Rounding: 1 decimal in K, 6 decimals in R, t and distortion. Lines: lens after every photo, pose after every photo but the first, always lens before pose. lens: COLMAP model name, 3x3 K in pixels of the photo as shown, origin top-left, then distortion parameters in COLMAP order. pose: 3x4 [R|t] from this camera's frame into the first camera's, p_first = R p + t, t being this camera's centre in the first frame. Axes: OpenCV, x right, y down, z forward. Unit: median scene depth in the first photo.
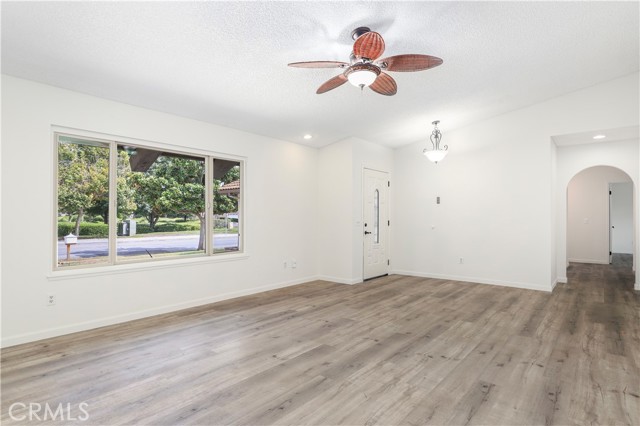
lens RADIAL K [[364.5, 0, 320.0], [0, 364.5, 213.0], [0, 0, 1]] dist [-0.000232, 0.001845]
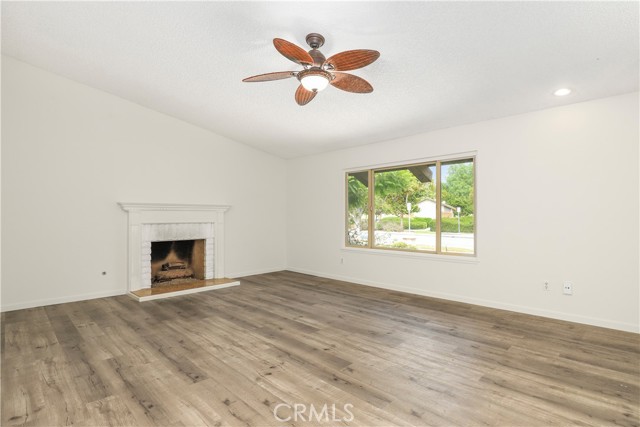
lens RADIAL K [[317.5, 0, 320.0], [0, 317.5, 213.5], [0, 0, 1]] dist [-0.000974, -0.000637]
pose [[-0.132867, -0.019409, -0.990944, 1.150070], [0.020393, 0.999543, -0.022312, 0.009701], [0.990924, -0.023172, -0.132410, 1.271733]]
